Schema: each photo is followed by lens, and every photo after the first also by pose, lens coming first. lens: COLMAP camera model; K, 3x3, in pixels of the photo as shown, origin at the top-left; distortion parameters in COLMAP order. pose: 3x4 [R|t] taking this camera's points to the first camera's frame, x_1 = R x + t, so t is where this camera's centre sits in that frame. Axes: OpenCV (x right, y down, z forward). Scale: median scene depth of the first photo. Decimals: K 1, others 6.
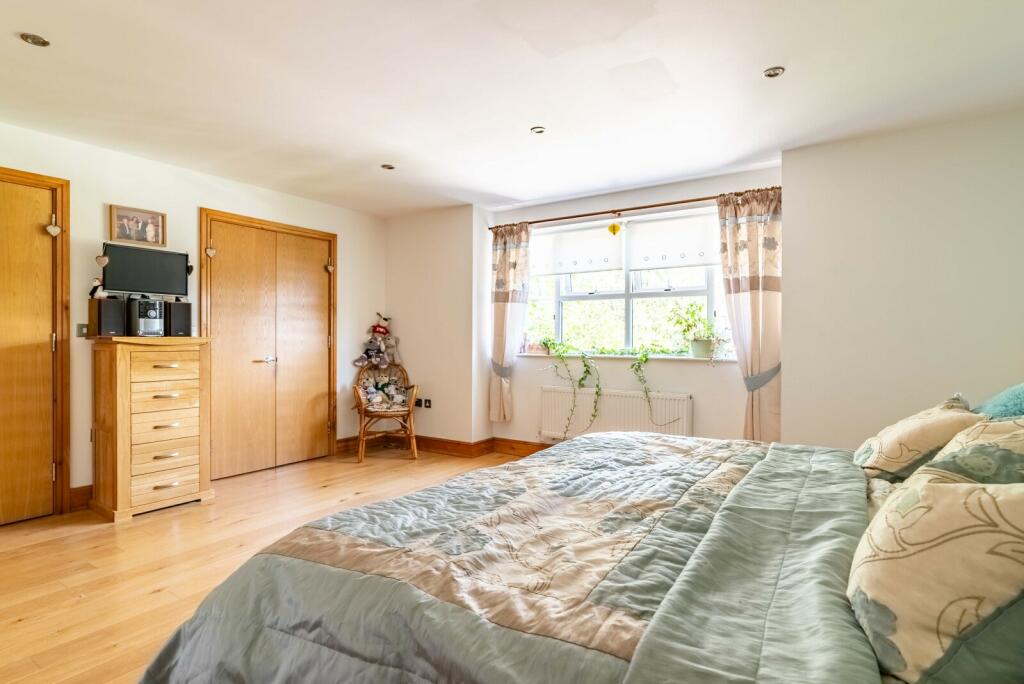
lens RADIAL K [[530.4, 0, 513.0], [0, 530.4, 341.6], [0, 0, 1]] dist [0.002351, 0.000223]
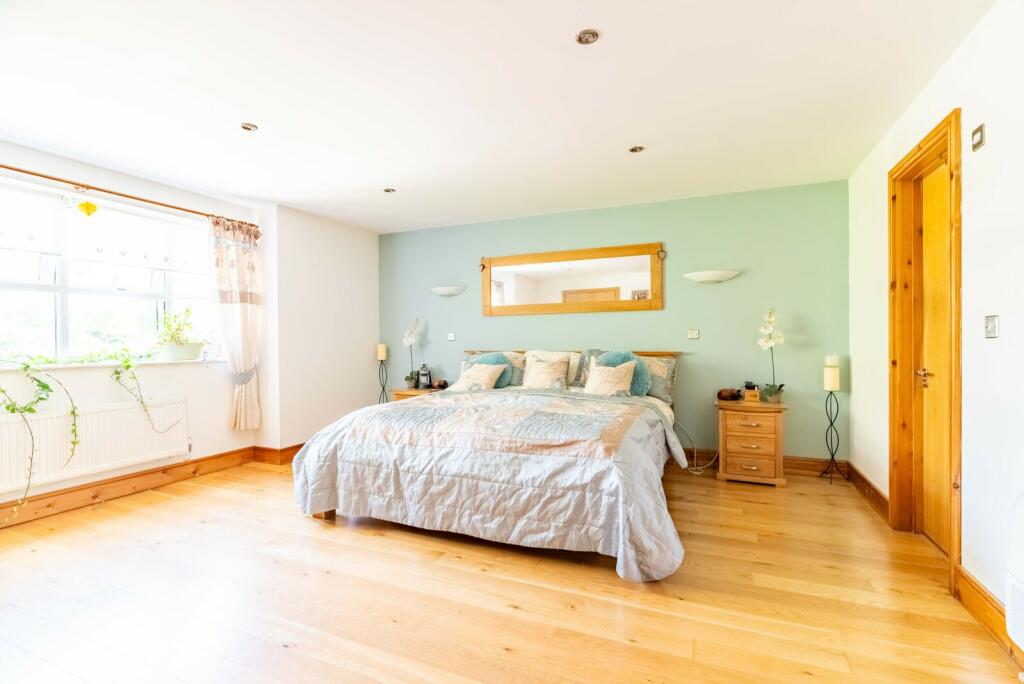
lens RADIAL K [[472.4, 0, 511.3], [0, 472.4, 339.7], [0, 0, 1]] dist [-0.036516, 0.002658]
pose [[-0.178661, -0.006010, 0.983892, -0.708876], [0.009295, 0.999926, 0.007796, -0.011691], [-0.983867, 0.010538, -0.178592, 0.563143]]
